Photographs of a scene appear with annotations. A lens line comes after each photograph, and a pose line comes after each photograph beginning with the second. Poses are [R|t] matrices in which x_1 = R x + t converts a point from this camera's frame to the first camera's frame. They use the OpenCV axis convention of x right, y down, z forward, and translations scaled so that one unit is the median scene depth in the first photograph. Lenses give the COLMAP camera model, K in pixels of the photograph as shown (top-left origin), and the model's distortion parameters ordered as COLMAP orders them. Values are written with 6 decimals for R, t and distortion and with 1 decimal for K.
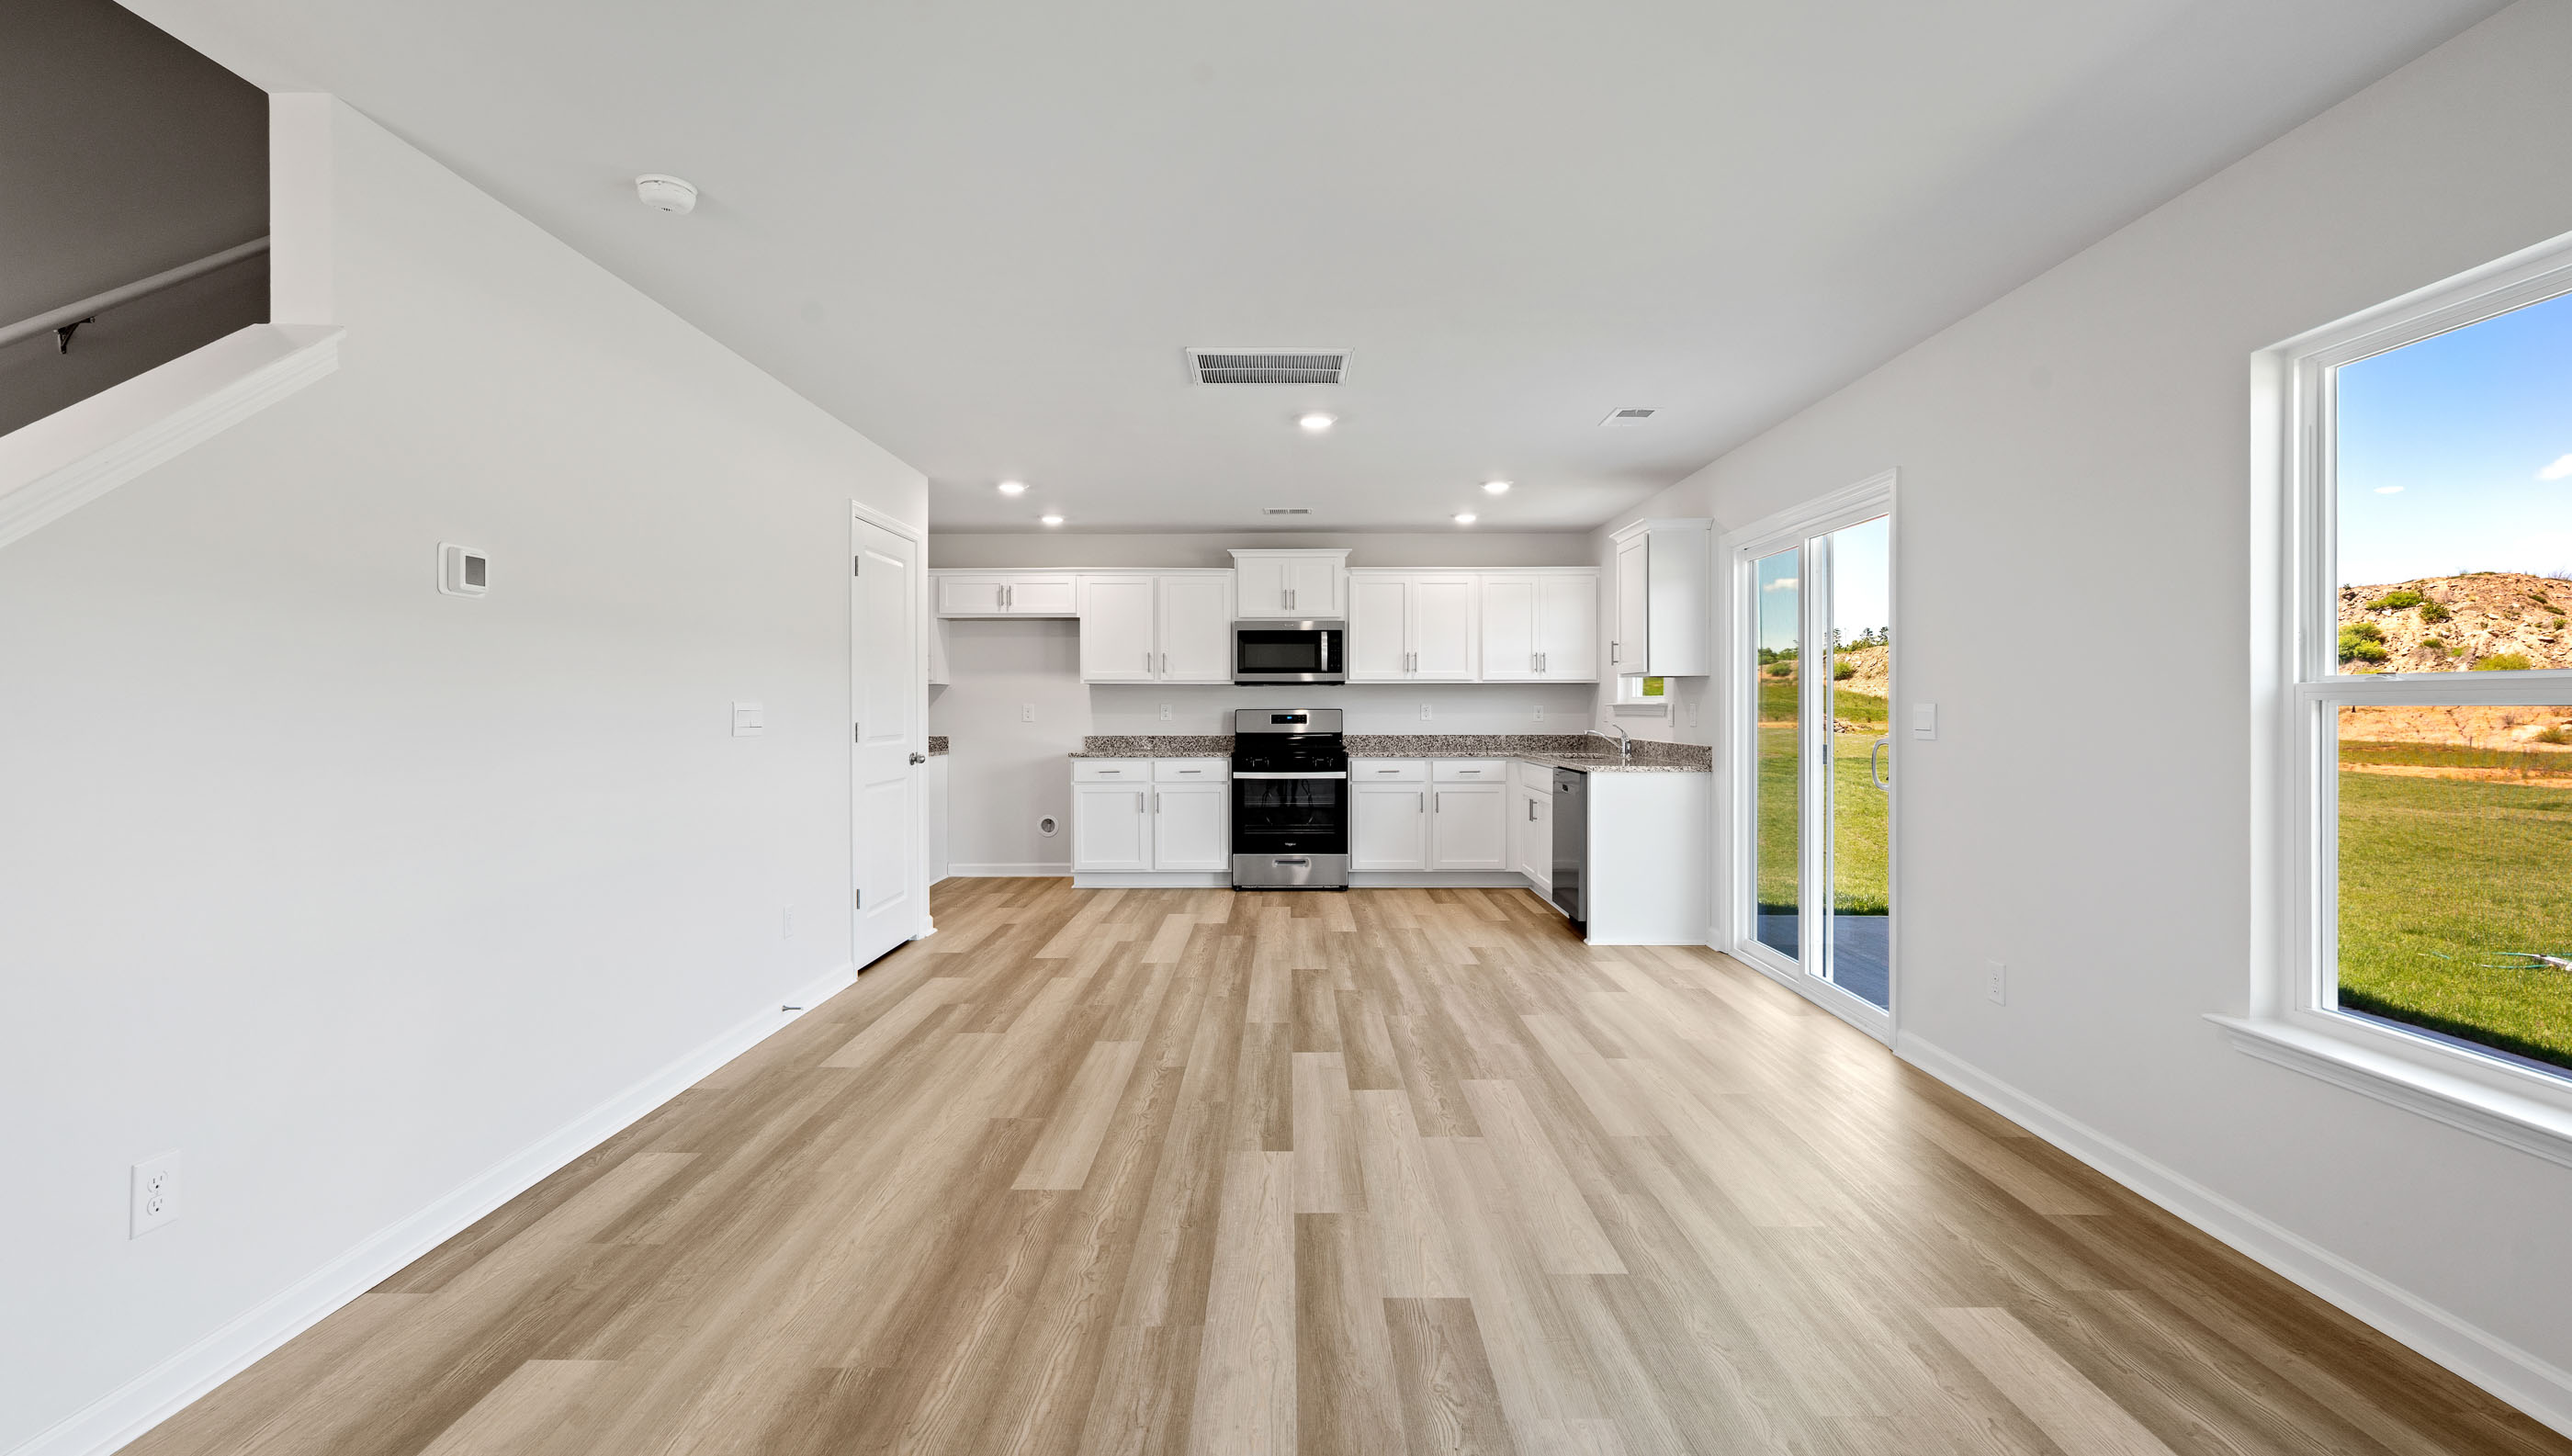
lens RADIAL K [[1129.7, 0, 1293.1], [0, 1129.7, 710.6], [0, 0, 1]] dist [-0.002590, -0.000659]
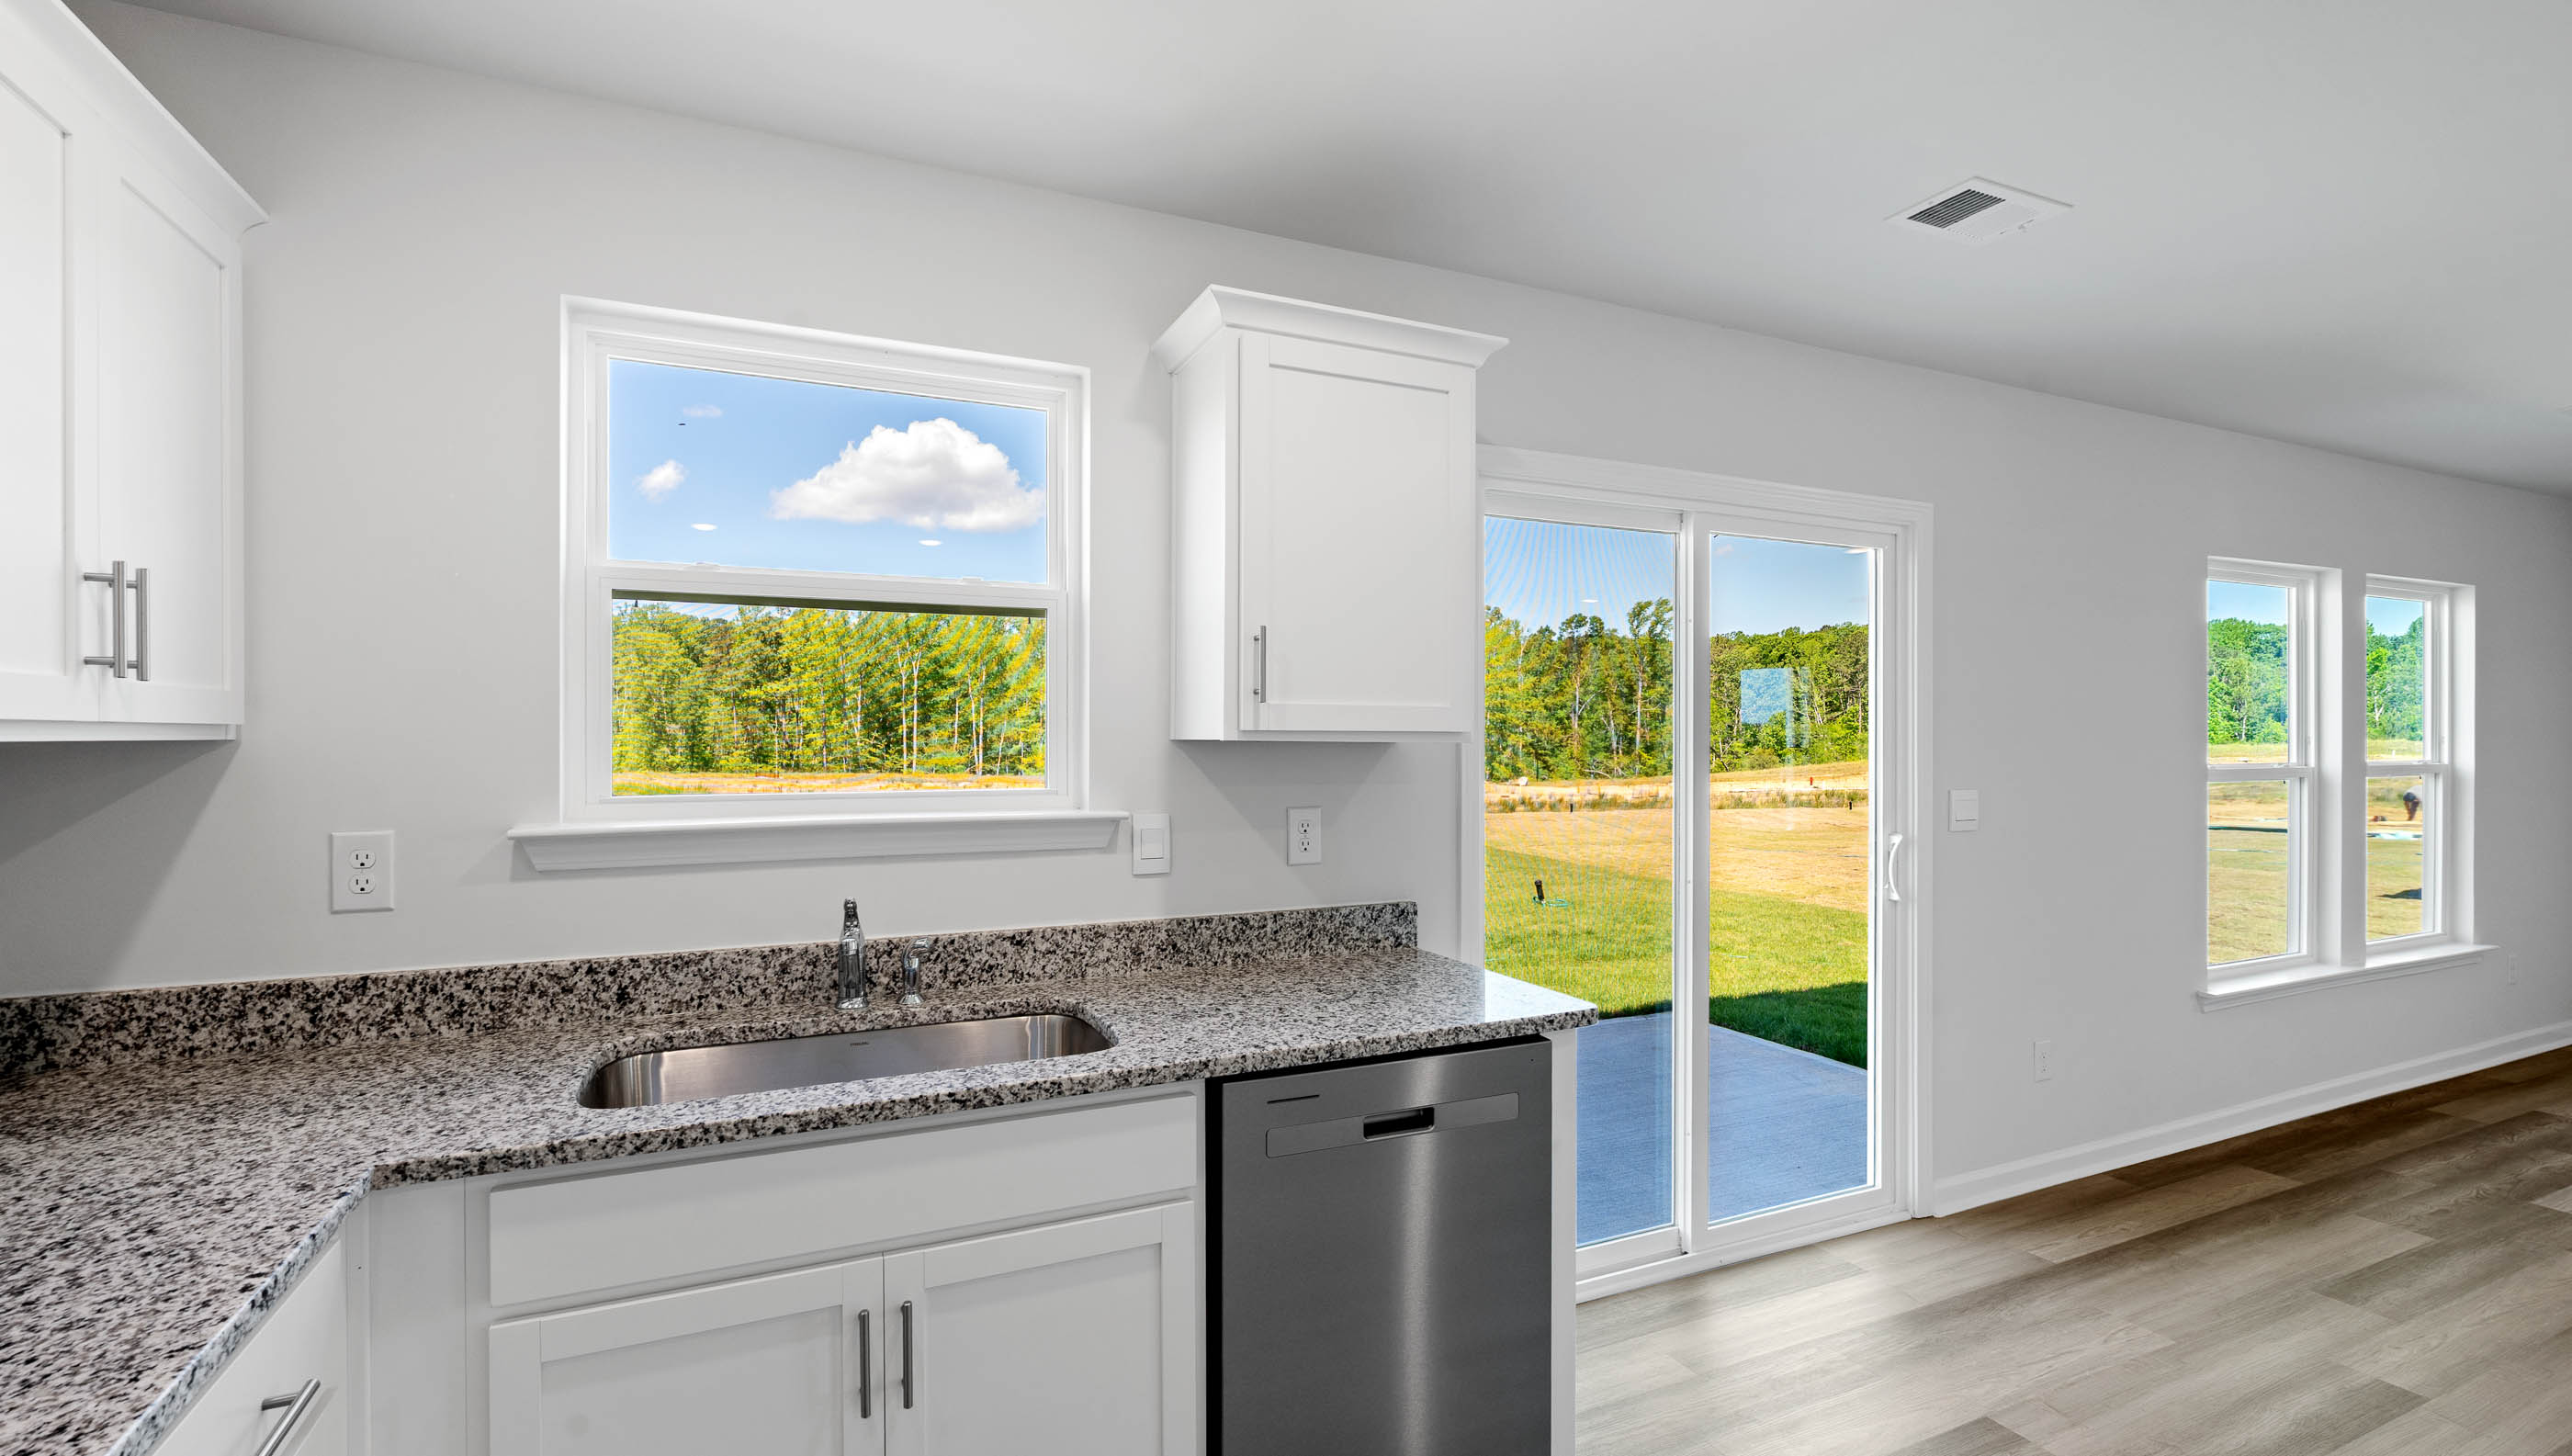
lens RADIAL K [[1142.5, 0, 1261.1], [0, 1142.5, 737.5], [0, 0, 1]] dist [-0.000500, -0.000310]
pose [[-0.417366, 0.001211, 0.908738, -0.012264], [0.003899, 0.999992, 0.000458, -0.032756], [-0.908730, 0.003735, -0.417367, 1.233904]]
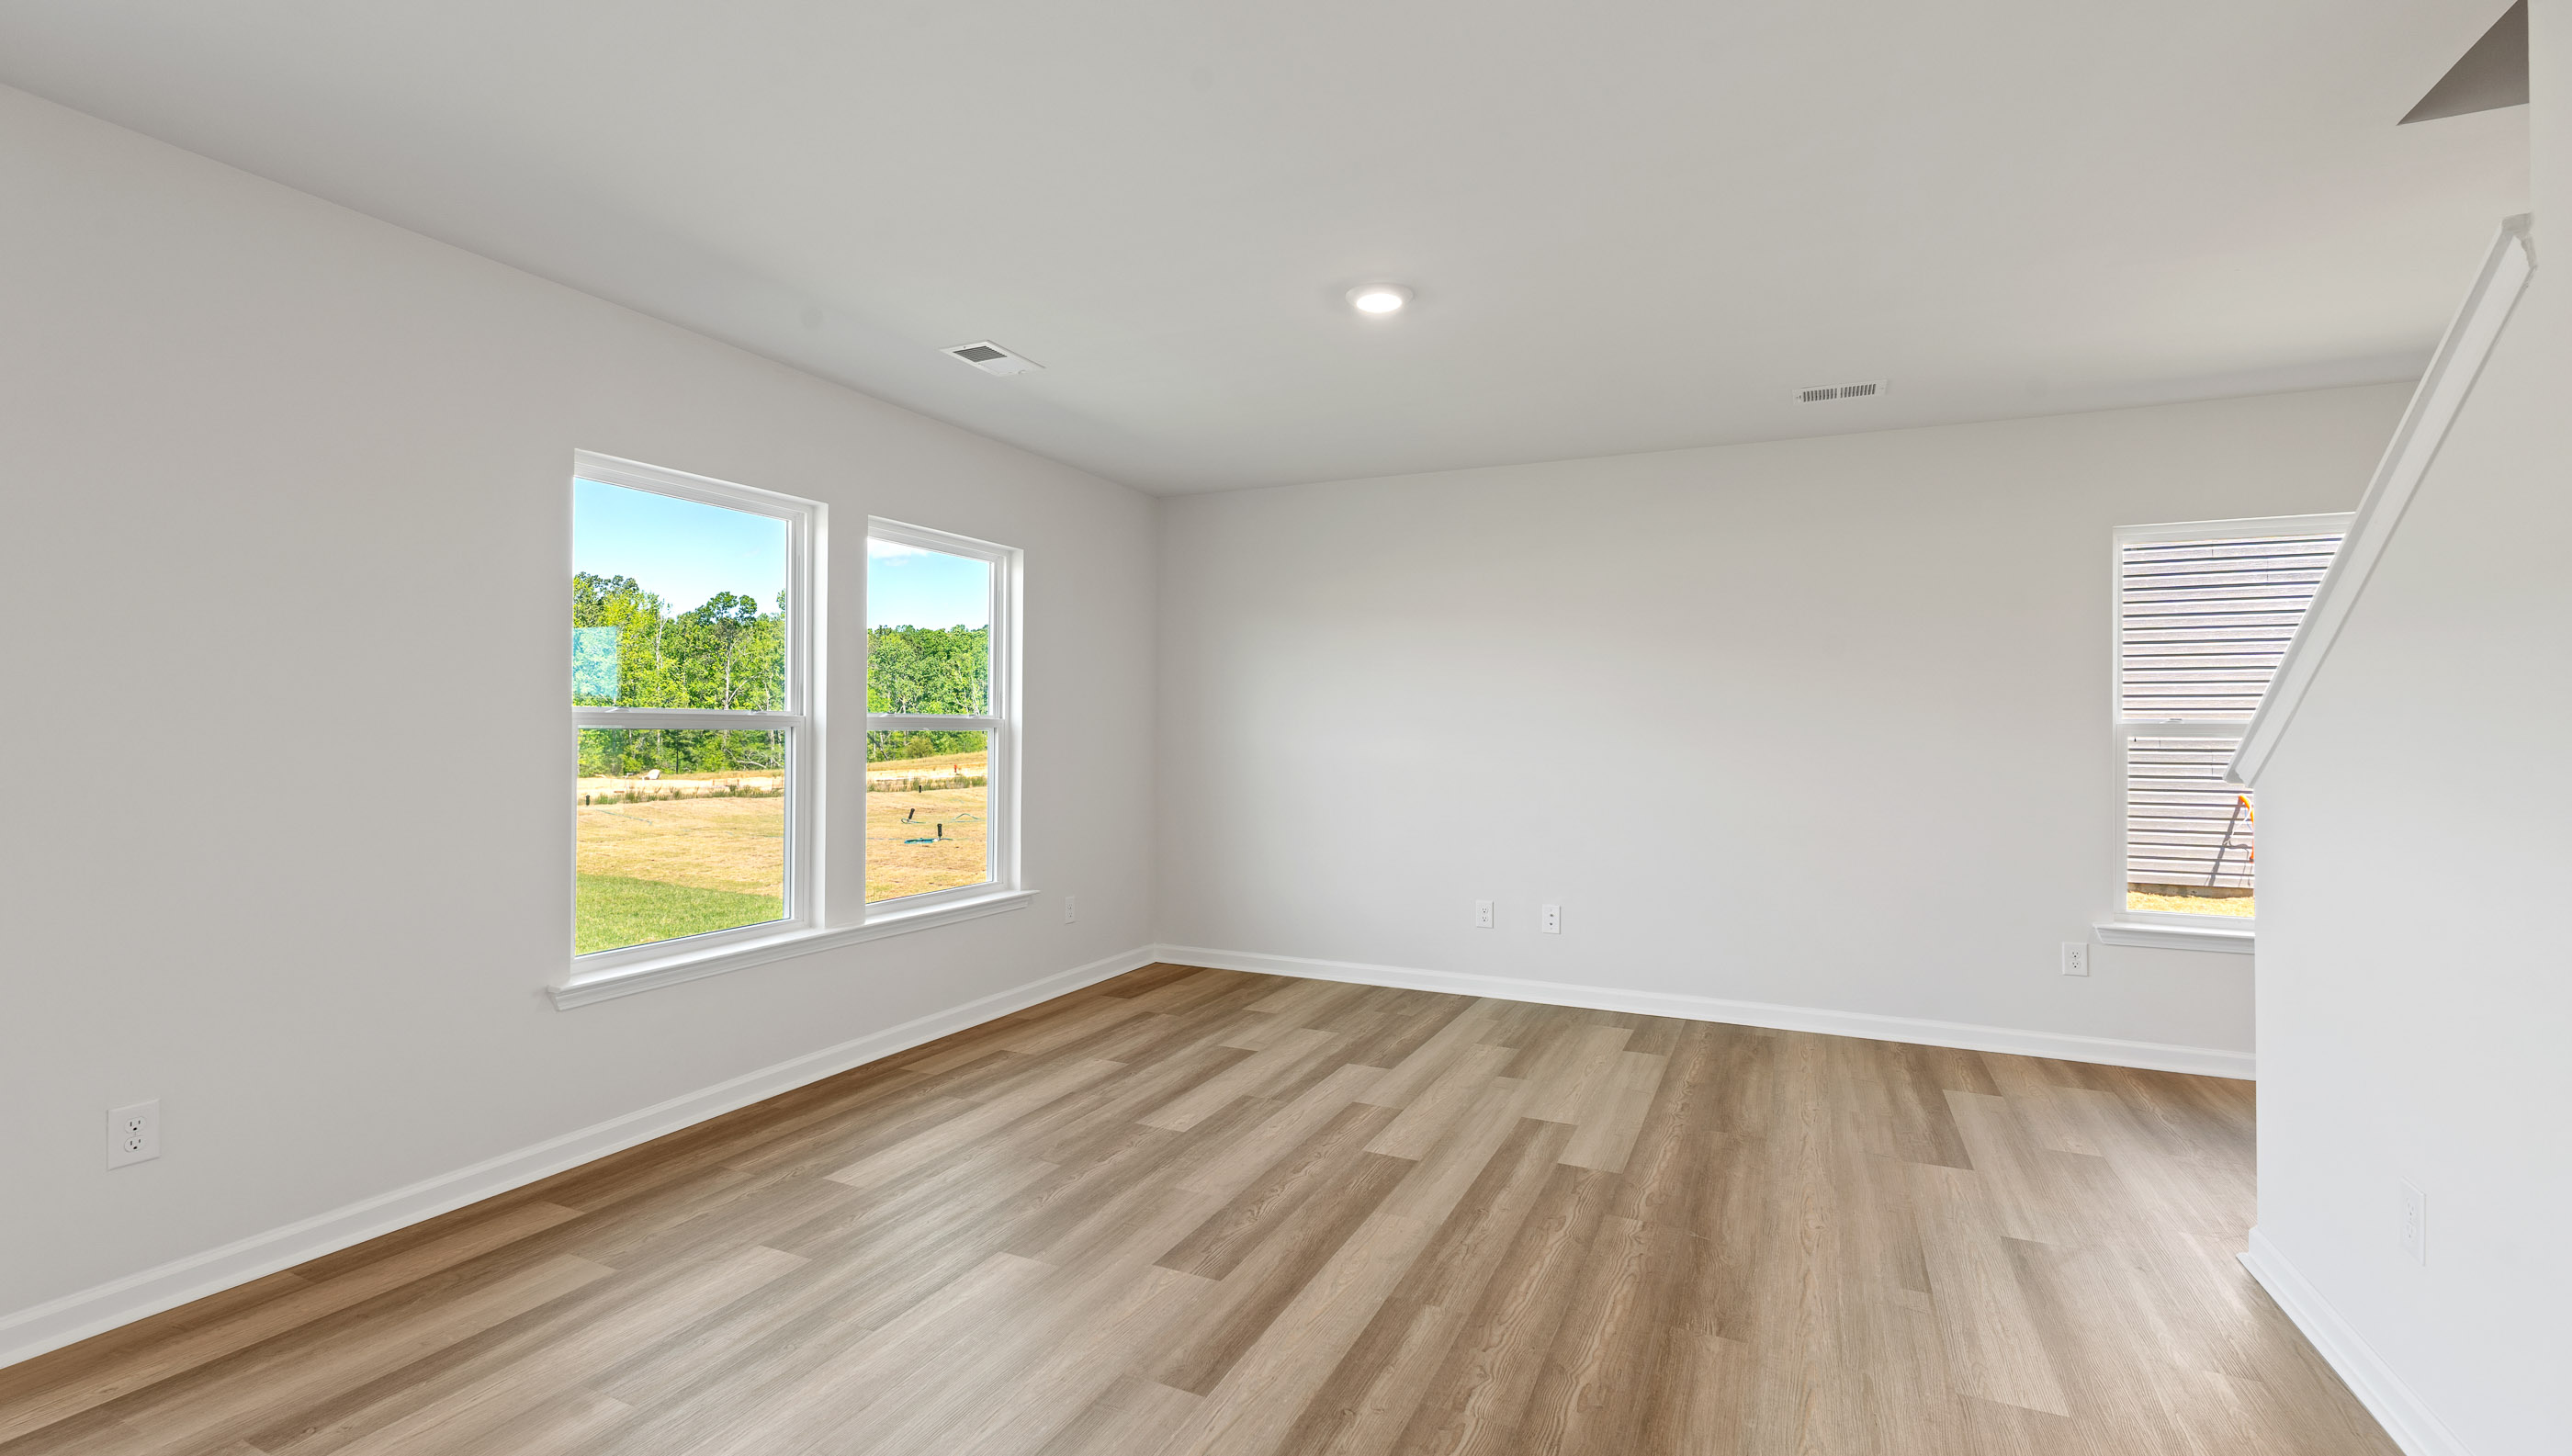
lens RADIAL K [[1129.7, 0, 1293.1], [0, 1129.7, 710.6], [0, 0, 1]] dist [-0.002590, -0.000659]
pose [[-0.909659, 0.003516, 0.415341, -0.174800], [-0.003143, 0.999877, -0.015348, -0.003425], [-0.415344, -0.015267, -0.909536, 0.790677]]
